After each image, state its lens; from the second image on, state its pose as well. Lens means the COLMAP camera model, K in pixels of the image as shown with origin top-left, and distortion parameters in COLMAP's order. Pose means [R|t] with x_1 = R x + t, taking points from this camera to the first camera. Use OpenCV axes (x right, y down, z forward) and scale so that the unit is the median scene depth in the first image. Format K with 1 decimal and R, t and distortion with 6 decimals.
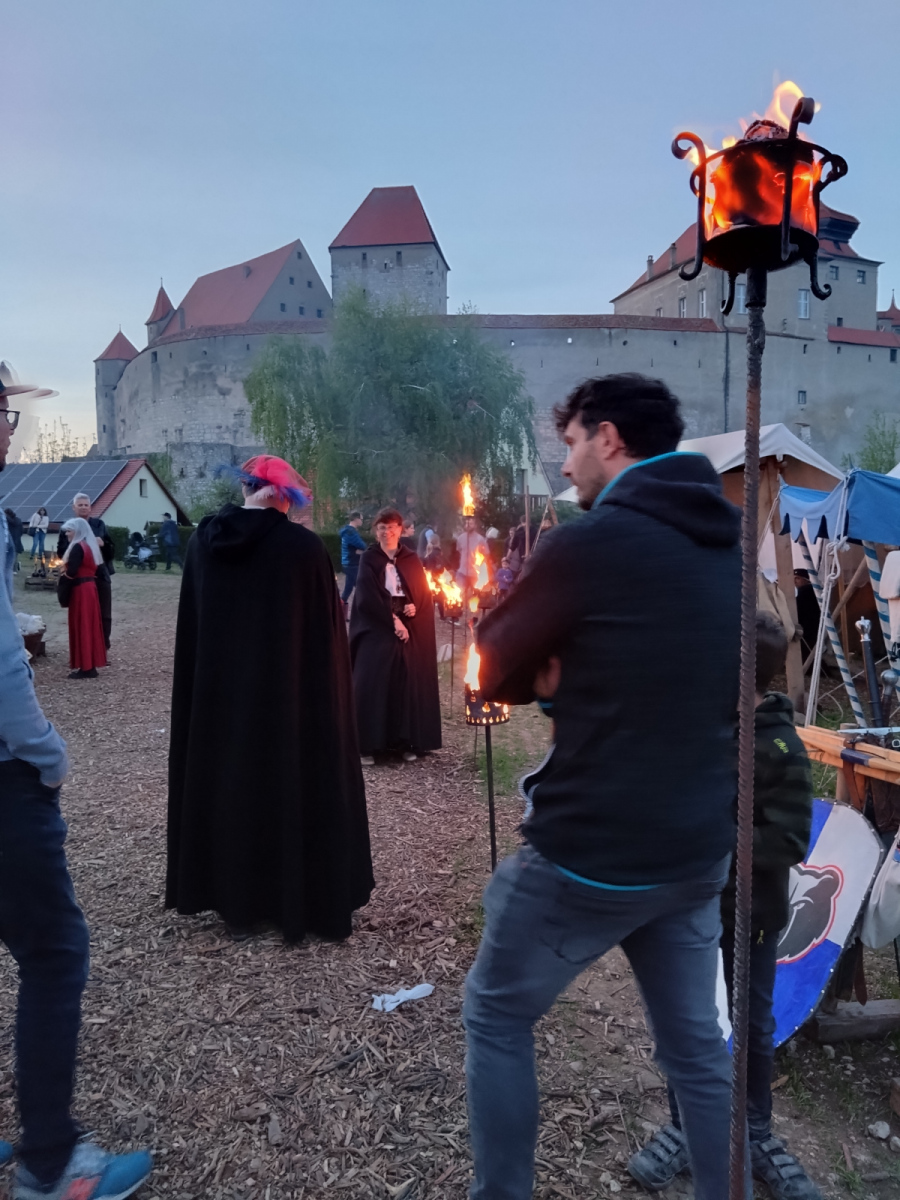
lens RADIAL K [[944.4, 0, 474.6], [0, 944.4, 592.7], [0, 0, 1]] dist [0.017540, -0.050798]
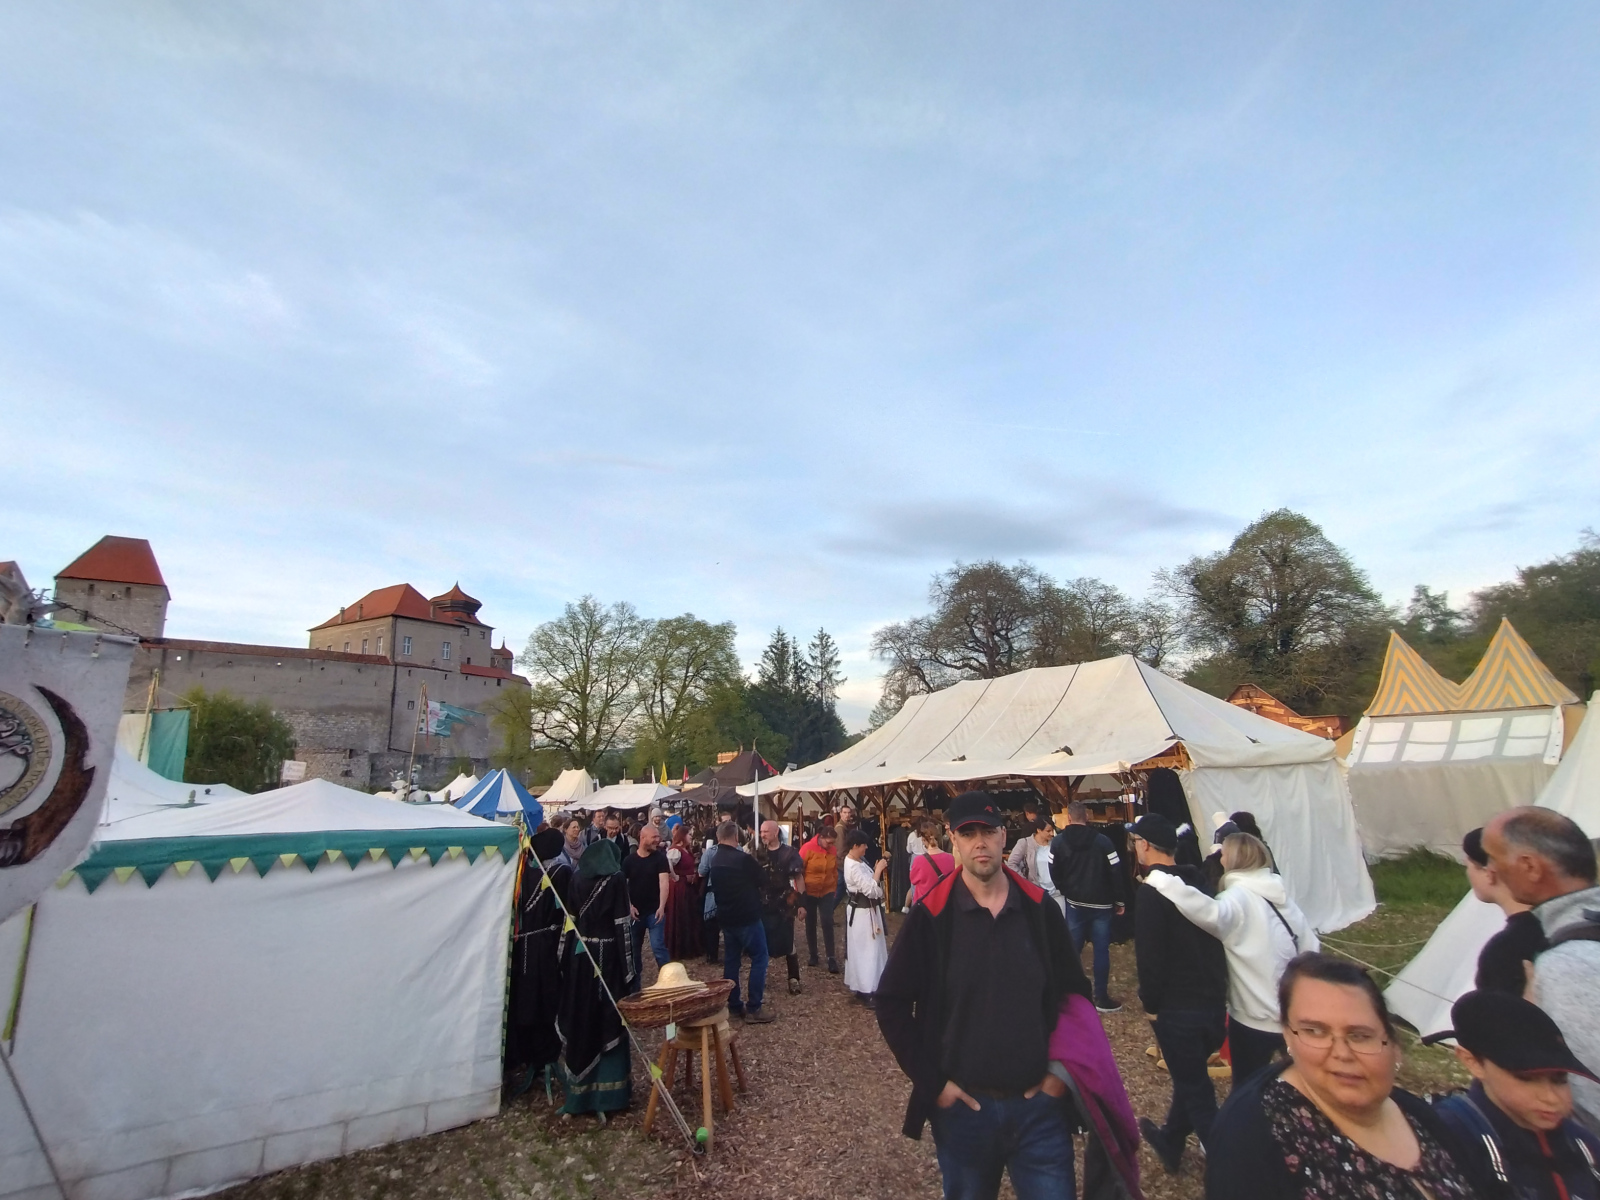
lens RADIAL K [[711.3, 0, 790.1], [0, 711.3, 612.8], [0, 0, 1]] dist [-0.003404, -0.000306]
pose [[0.712654, 0.121063, 0.690990, -0.102085], [0.081050, 0.964191, -0.252520, -0.000366], [-0.696818, 0.235964, 0.677323, -0.311432]]
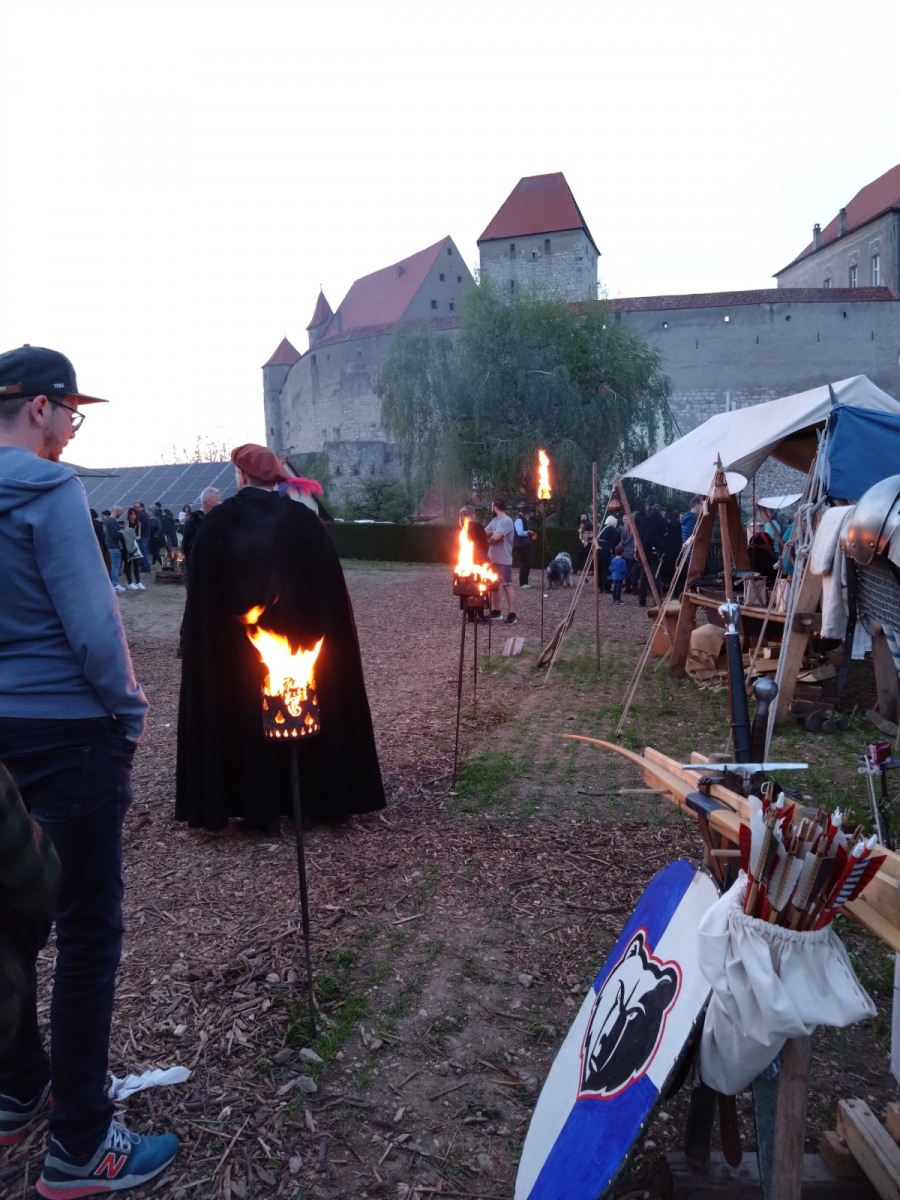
lens RADIAL K [[944.4, 0, 444.8], [0, 944.4, 591.5], [0, 0, 1]] dist [0.017540, -0.050798]
pose [[0.980206, -0.005586, -0.197900, 0.008485], [0.006862, 0.999960, 0.005761, 0.000369], [0.197860, -0.007005, 0.980205, 0.007192]]
